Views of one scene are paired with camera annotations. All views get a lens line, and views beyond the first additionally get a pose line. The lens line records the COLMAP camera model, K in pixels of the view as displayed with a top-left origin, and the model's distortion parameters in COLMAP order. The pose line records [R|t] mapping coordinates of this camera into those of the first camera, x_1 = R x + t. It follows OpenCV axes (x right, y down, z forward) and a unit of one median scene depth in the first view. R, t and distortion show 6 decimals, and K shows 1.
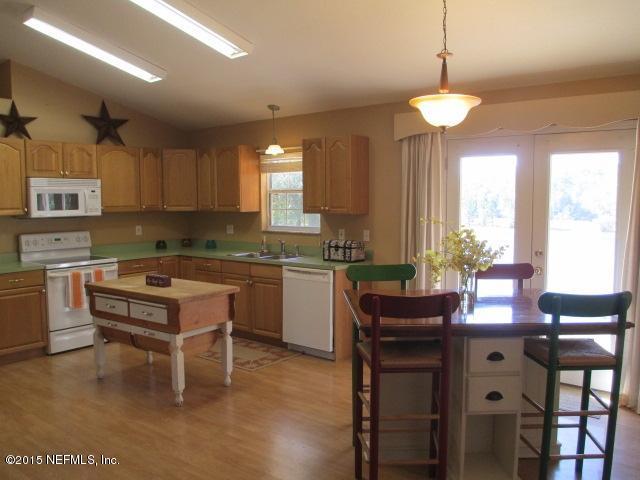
lens RADIAL K [[539.5, 0, 320.5], [0, 539.5, 228.6], [0, 0, 1]] dist [-0.052951, 0.002935]
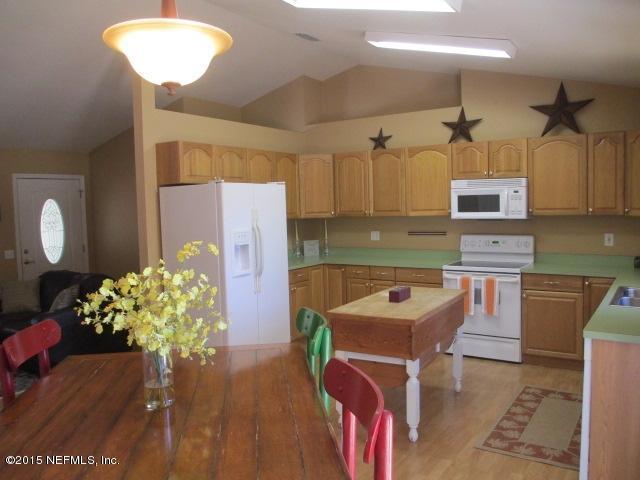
lens RADIAL K [[539.5, 0, 320.5], [0, 539.5, 228.6], [0, 0, 1]] dist [-0.052951, 0.002935]
pose [[0.100113, 0.053767, -0.993522, 0.441437], [-0.036807, 0.998055, 0.050304, -0.041582], [0.994295, 0.031533, 0.101897, 0.591965]]
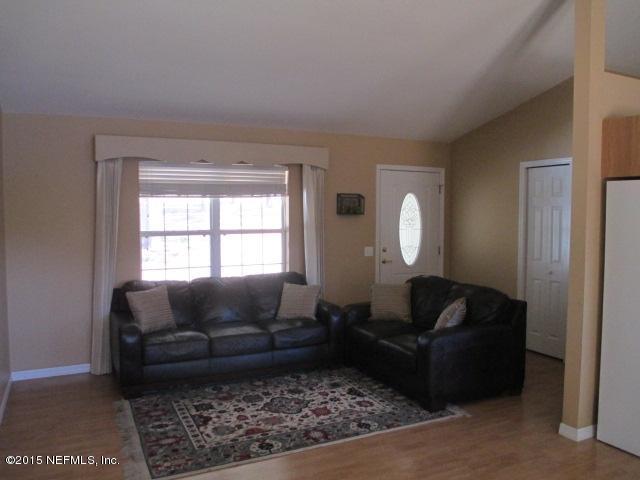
lens RADIAL K [[539.5, 0, 320.5], [0, 539.5, 228.6], [0, 0, 1]] dist [-0.052951, 0.002935]
pose [[-0.402983, 0.042328, -0.914228, 0.252719], [-0.068661, 0.994716, 0.076320, -0.024187], [0.912628, 0.093528, -0.397947, 0.367939]]
